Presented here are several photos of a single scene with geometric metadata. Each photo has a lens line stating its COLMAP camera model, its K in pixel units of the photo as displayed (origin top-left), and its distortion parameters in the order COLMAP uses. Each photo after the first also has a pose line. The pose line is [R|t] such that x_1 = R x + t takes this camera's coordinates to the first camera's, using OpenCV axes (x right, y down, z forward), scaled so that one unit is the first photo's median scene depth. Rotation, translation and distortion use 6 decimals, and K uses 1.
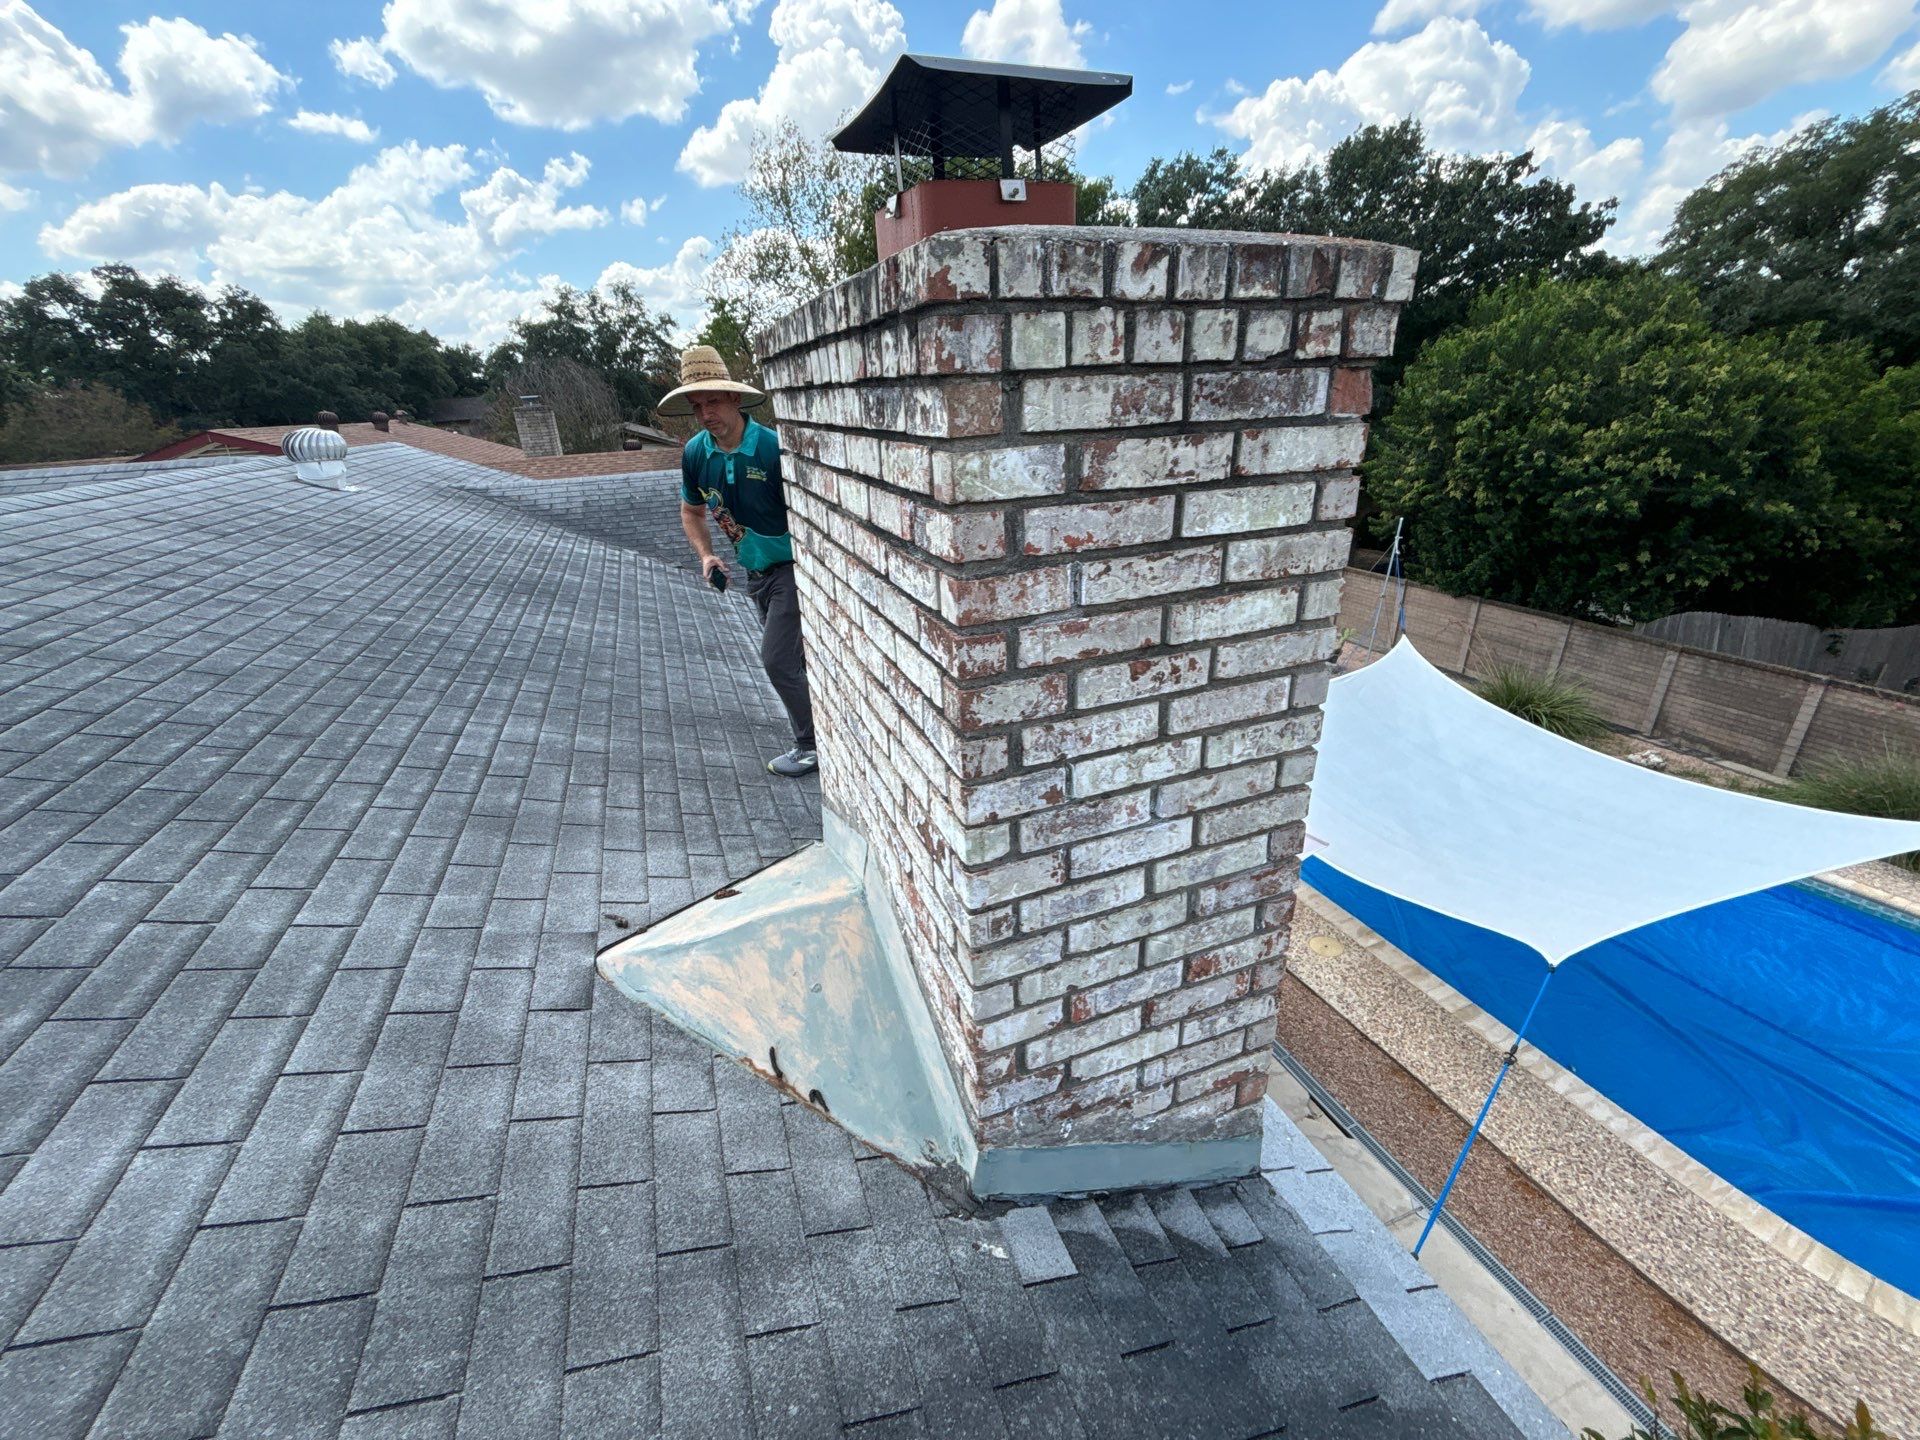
lens RADIAL K [[783.1, 0, 958.7], [0, 783.1, 715.0], [0, 0, 1]] dist [0.007068, -0.003033]
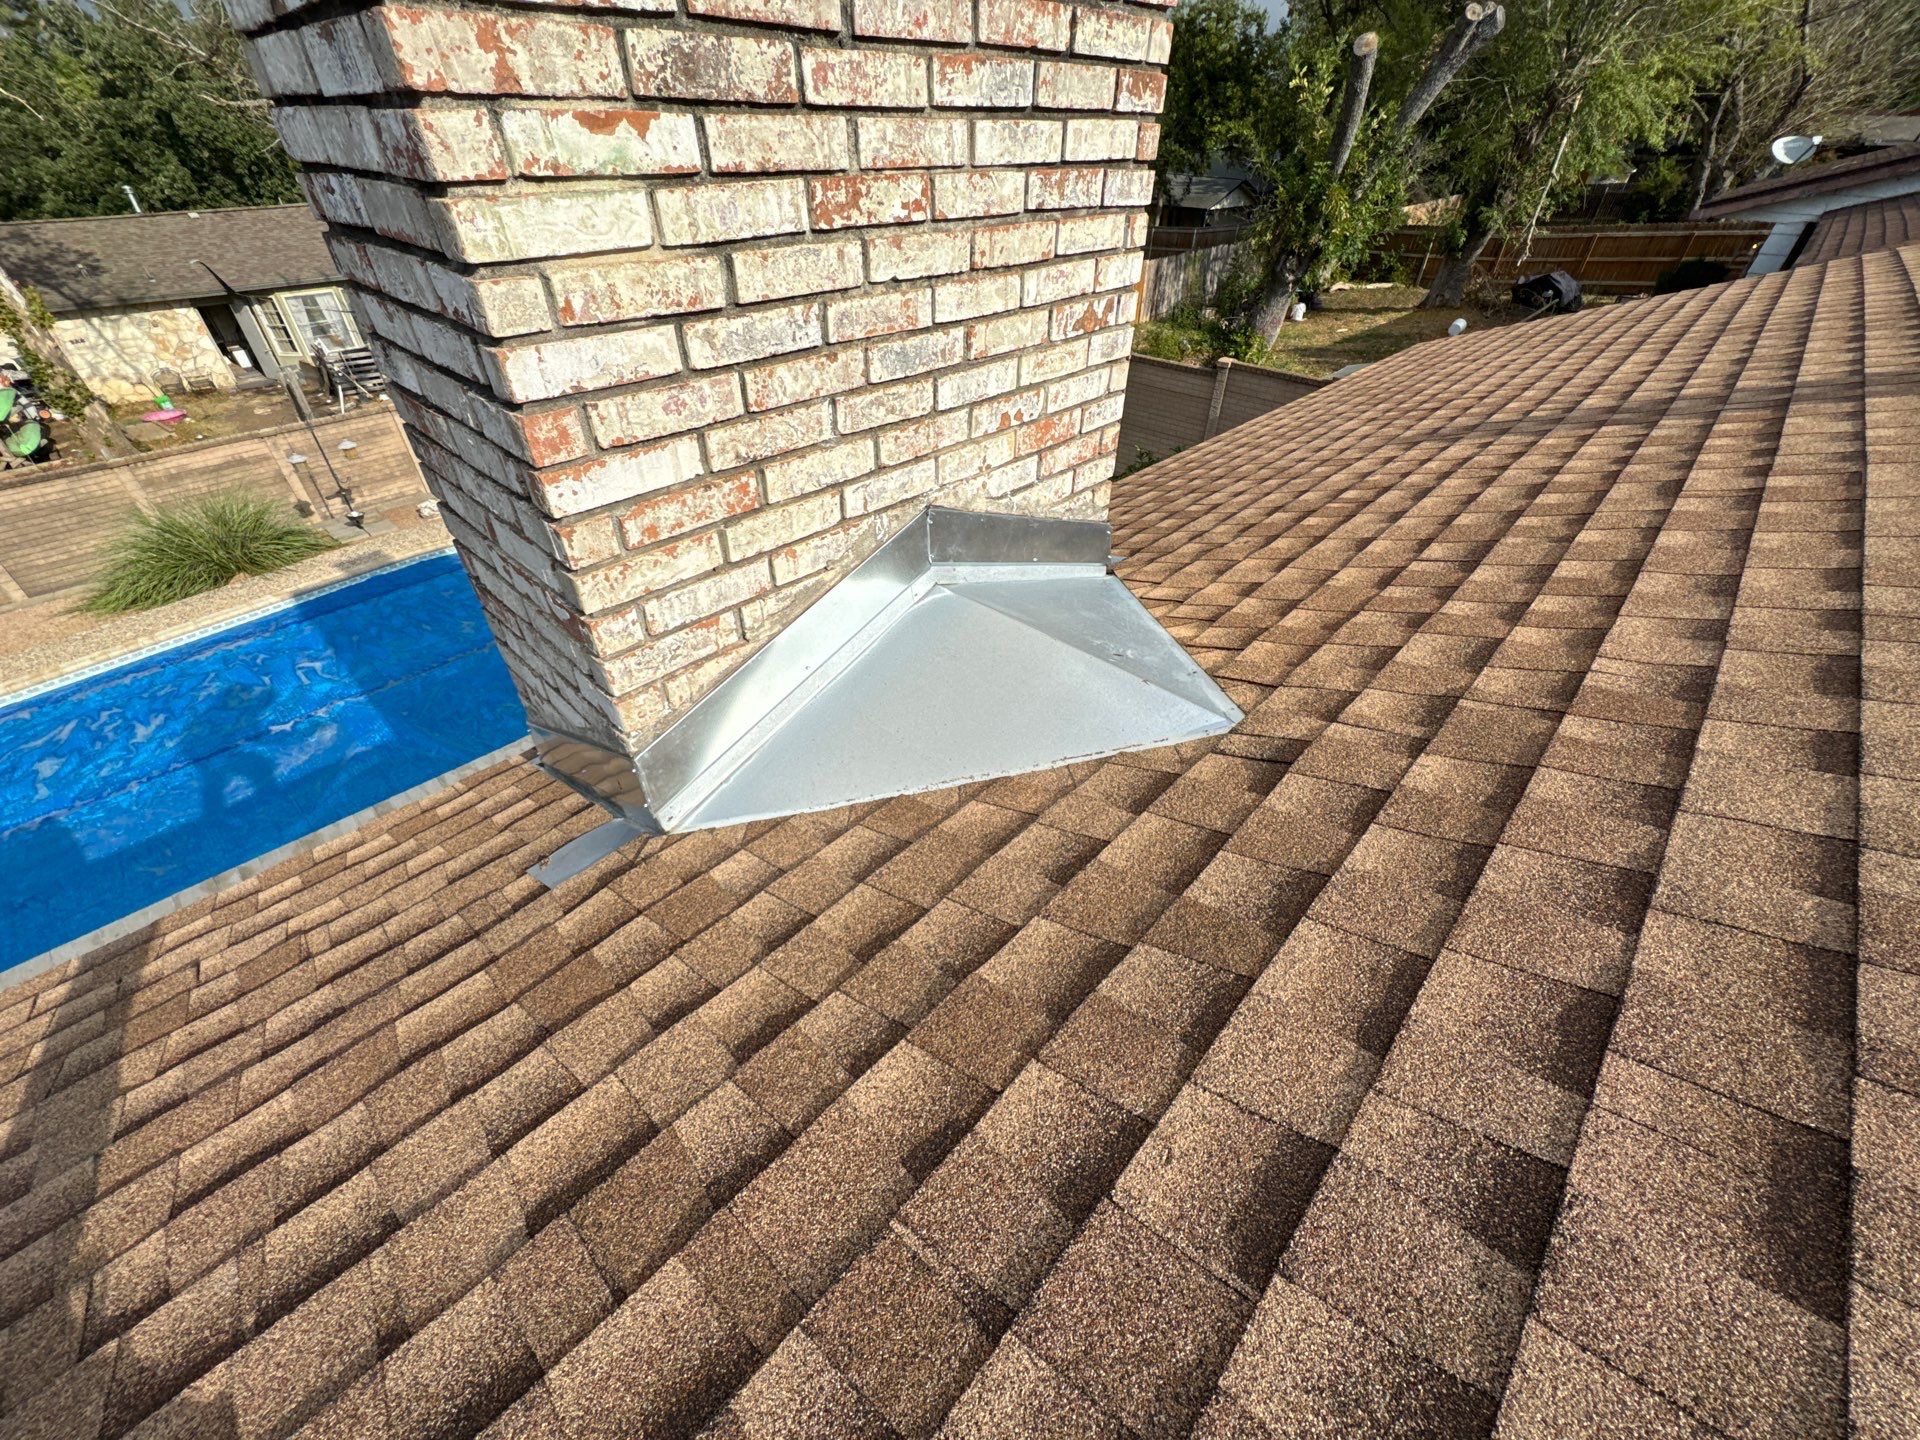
lens RADIAL K [[763.9, 0, 957.9], [0, 763.9, 718.0], [0, 0, 1]] dist [-0.002226, 0.000079]
pose [[-0.425076, -0.523956, 0.738093, -1.136657], [0.357615, 0.651876, 0.668707, -0.305418], [-0.831518, 0.548204, -0.089722, 1.572115]]
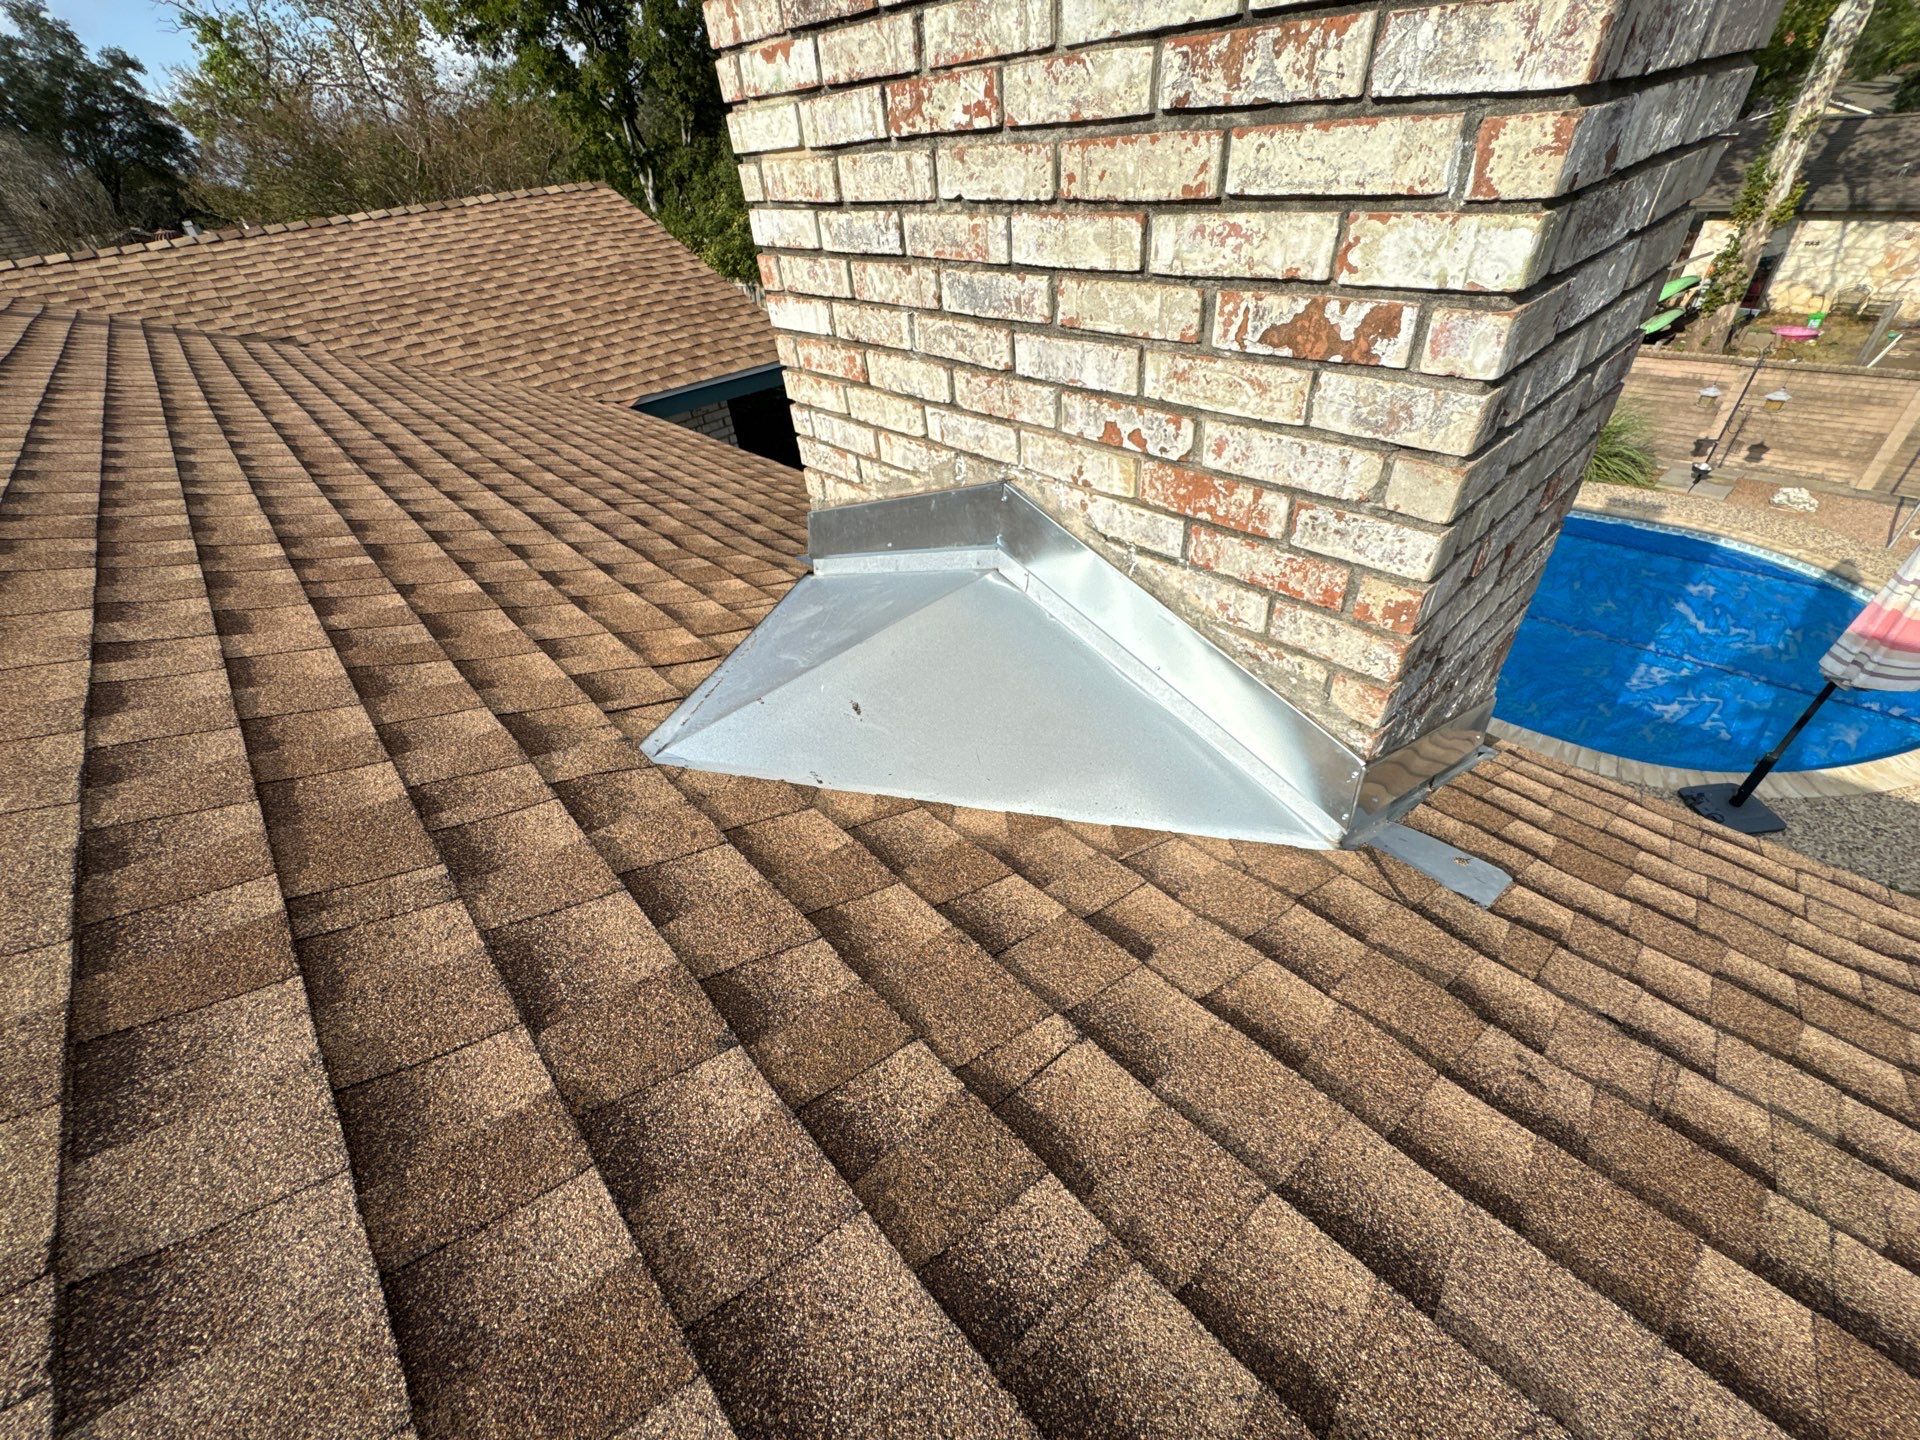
lens RADIAL K [[763.9, 0, 961.2], [0, 763.9, 716.8], [0, 0, 1]] dist [-0.002226, 0.000079]
pose [[0.928295, -0.259901, 0.265931, -0.530424], [0.186714, 0.944271, 0.271090, 0.220563], [-0.321567, -0.201998, 0.925090, 0.439219]]
